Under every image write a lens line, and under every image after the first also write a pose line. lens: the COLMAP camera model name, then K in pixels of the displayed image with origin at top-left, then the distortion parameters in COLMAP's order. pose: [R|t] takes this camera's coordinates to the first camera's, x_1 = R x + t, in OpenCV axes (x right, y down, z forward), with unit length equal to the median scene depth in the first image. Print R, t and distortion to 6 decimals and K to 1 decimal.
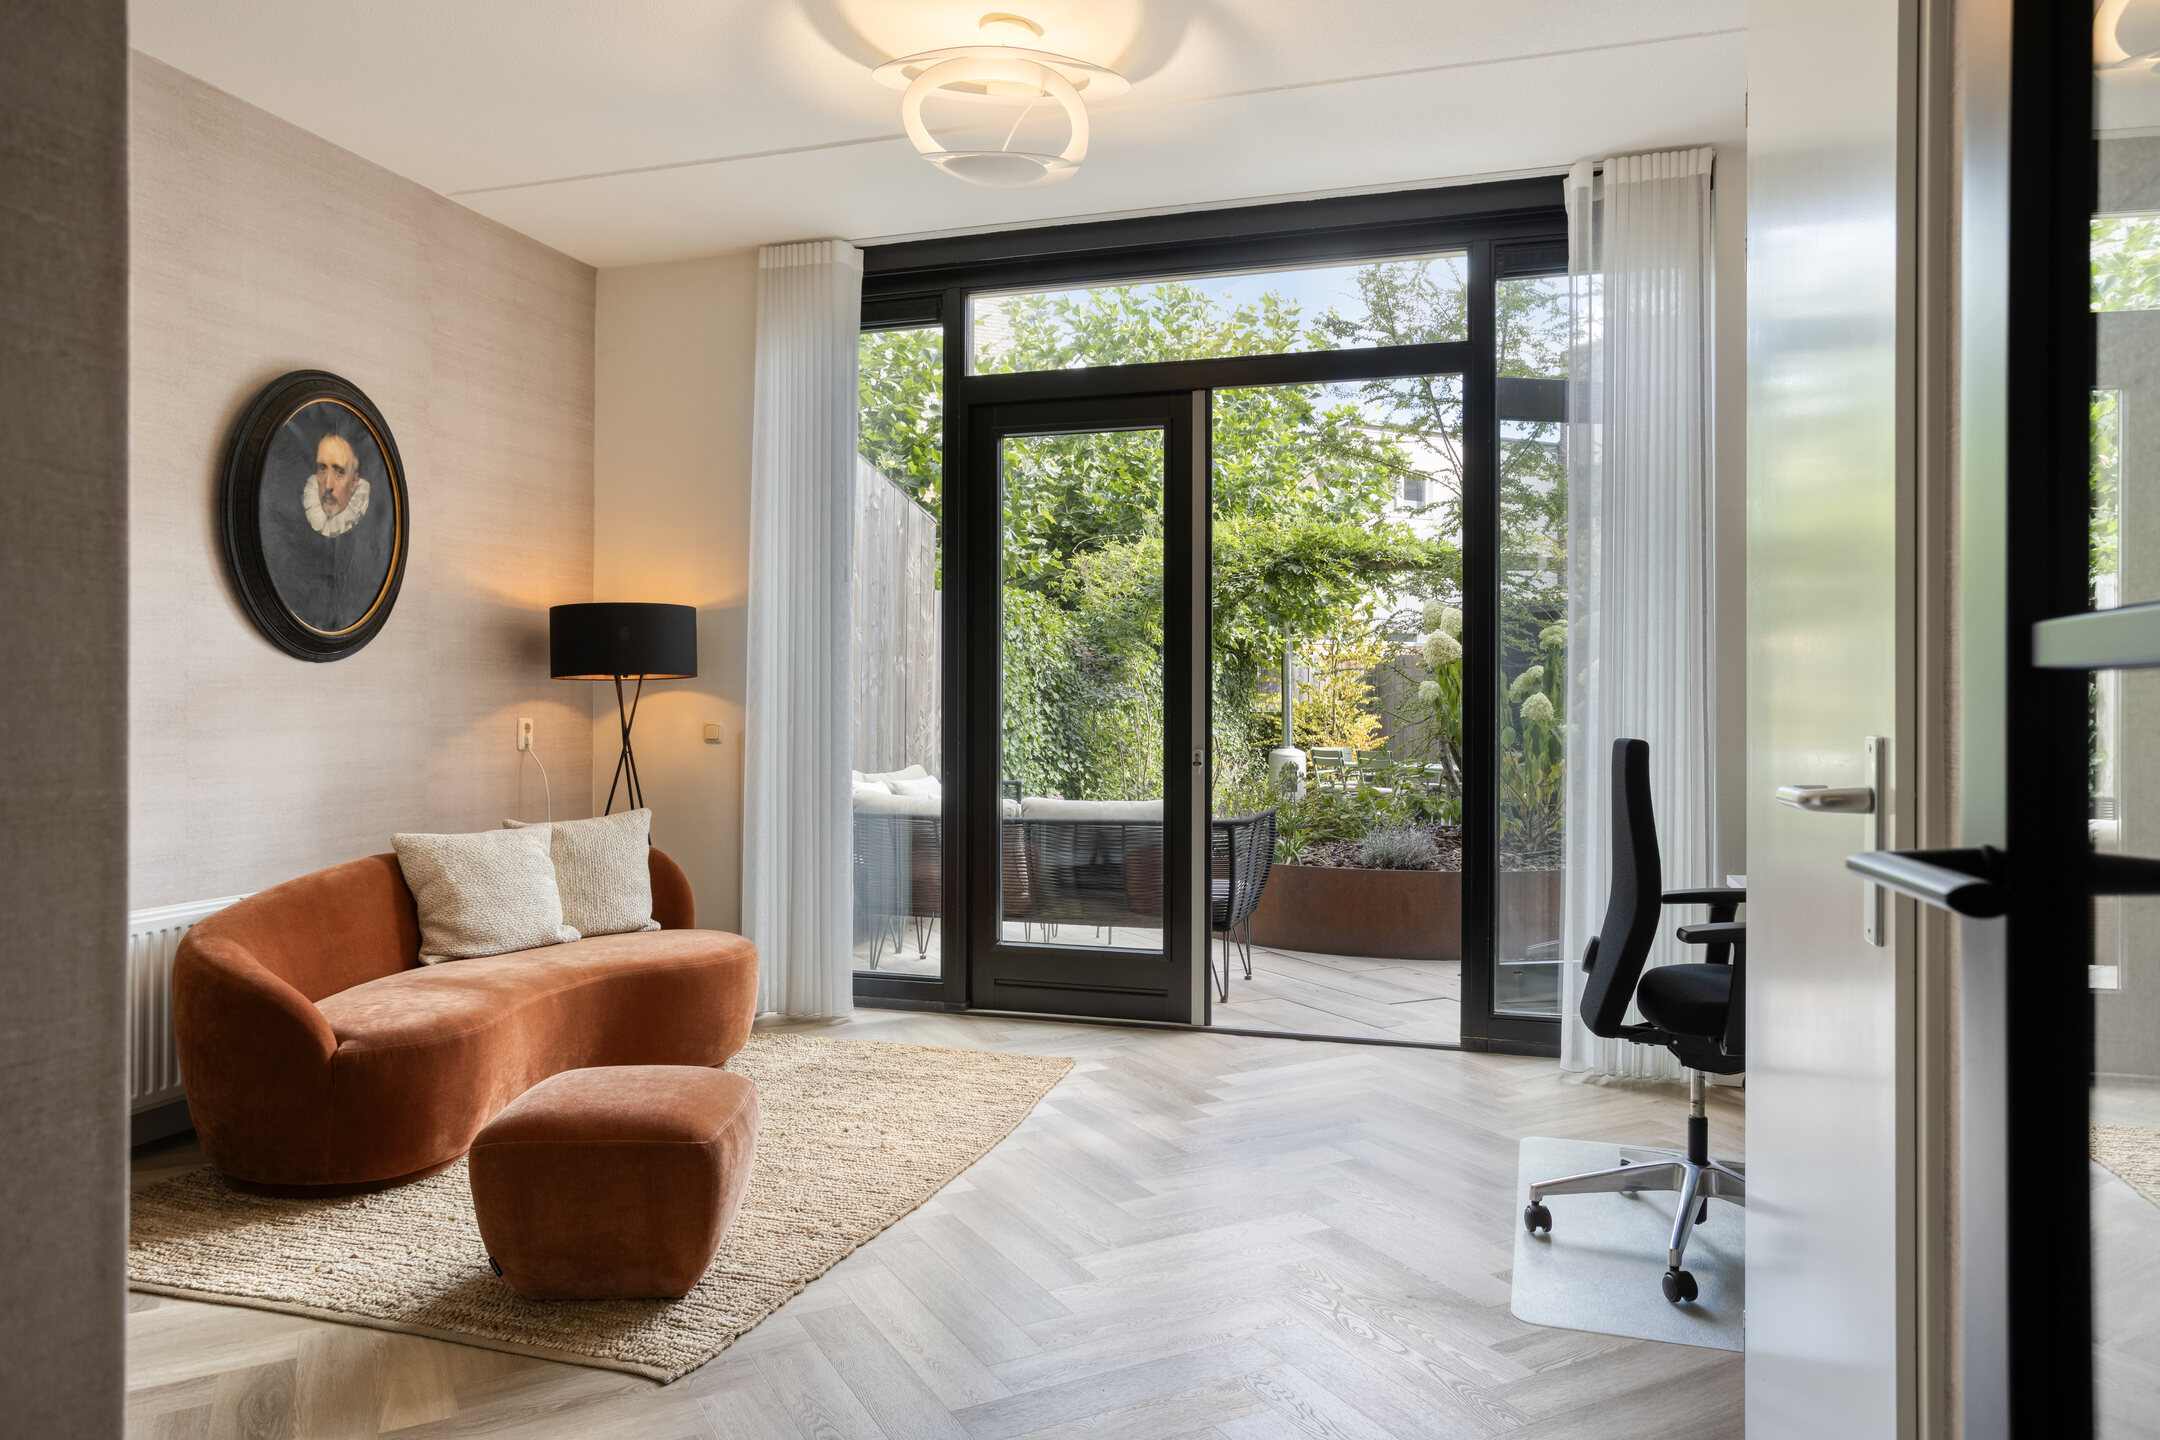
lens RADIAL K [[1385.5, 0, 1077.7], [0, 1385.5, 710.1], [0, 0, 1]] dist [-0.008574, 0.016376]
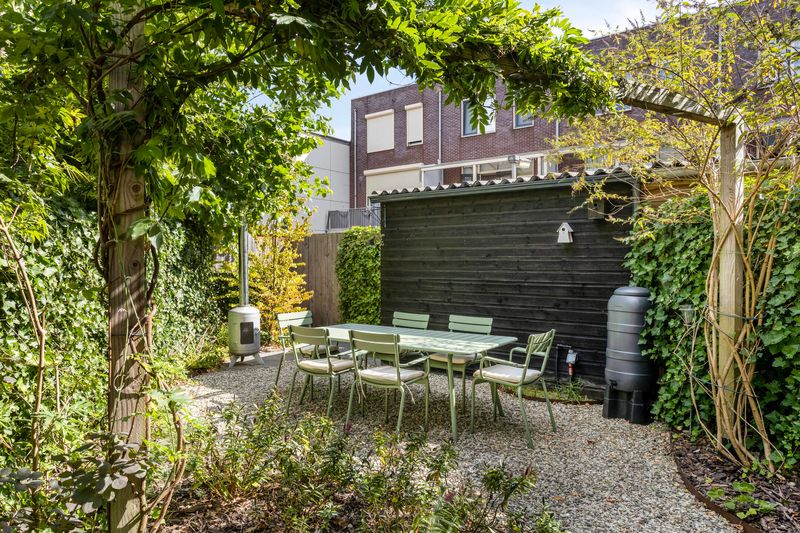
lens RADIAL K [[513.1, 0, 405.7], [0, 513.1, 272.3], [0, 0, 1]] dist [-0.008574, 0.016376]
pose [[0.880778, -0.013442, 0.473338, 0.064377], [0.010082, 0.999903, 0.009635, -0.003105], [-0.473421, -0.003714, 0.880828, 0.524398]]
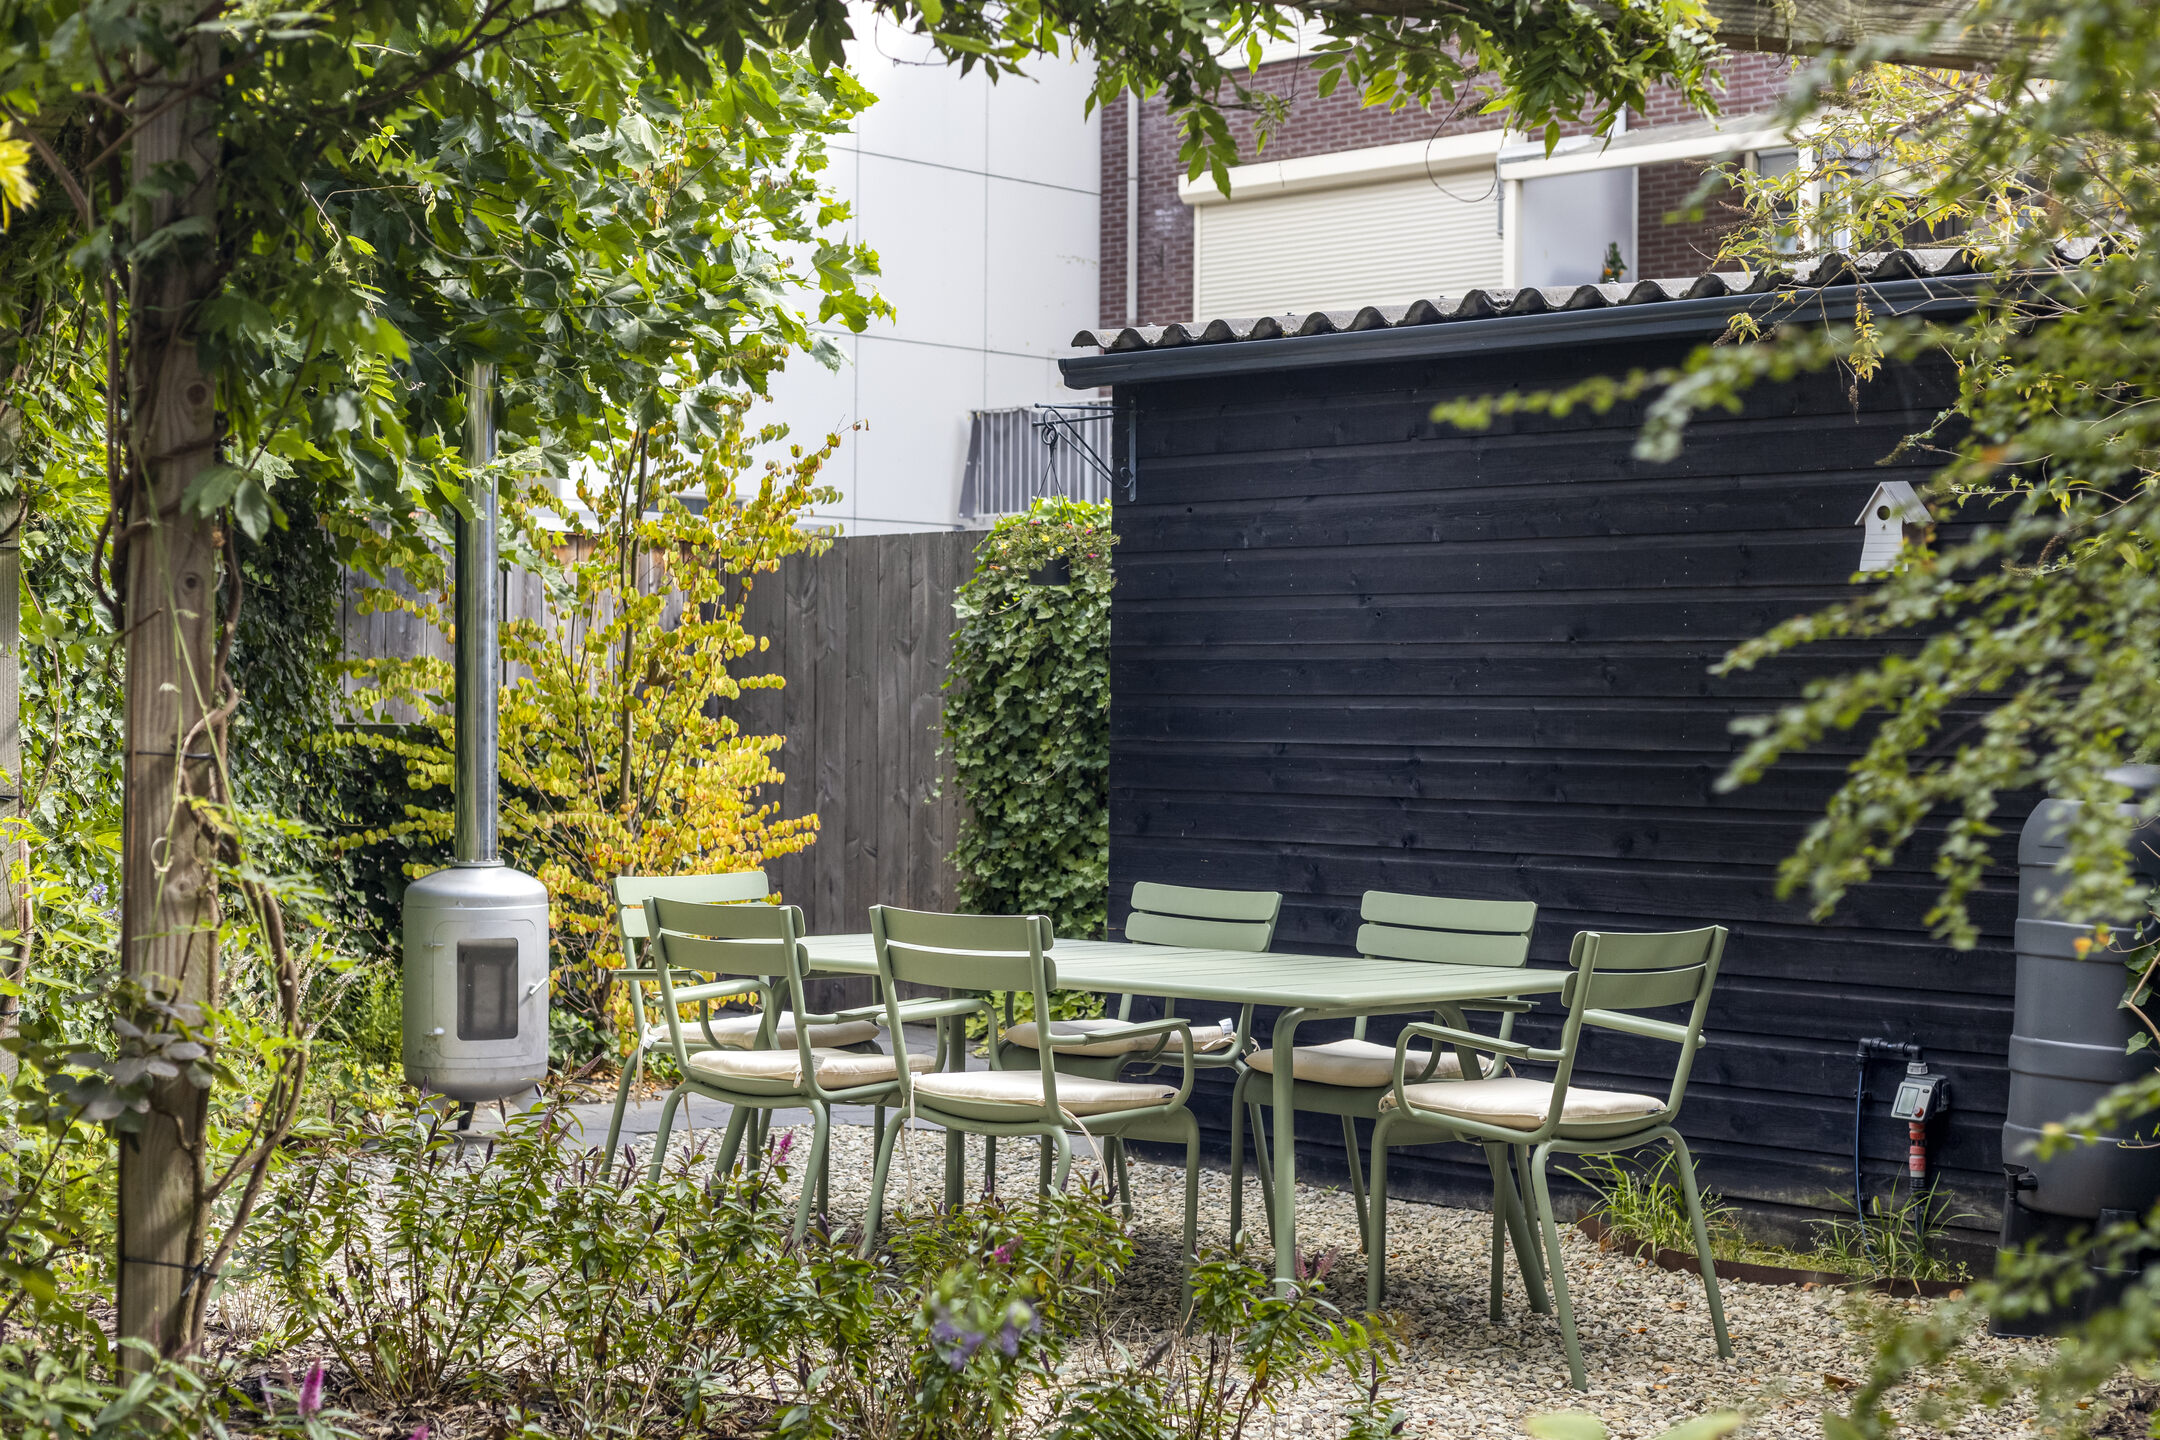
lens RADIAL K [[2995.6, 0, 1074.3], [0, 2995.6, 715.2], [0, 0, 1]] dist [0.045683, 0.000000]
pose [[0.928708, 0.007153, 0.370743, 0.049591], [-0.004323, 0.999955, -0.008463, 0.004291], [-0.370787, 0.006257, 0.928697, 0.437652]]
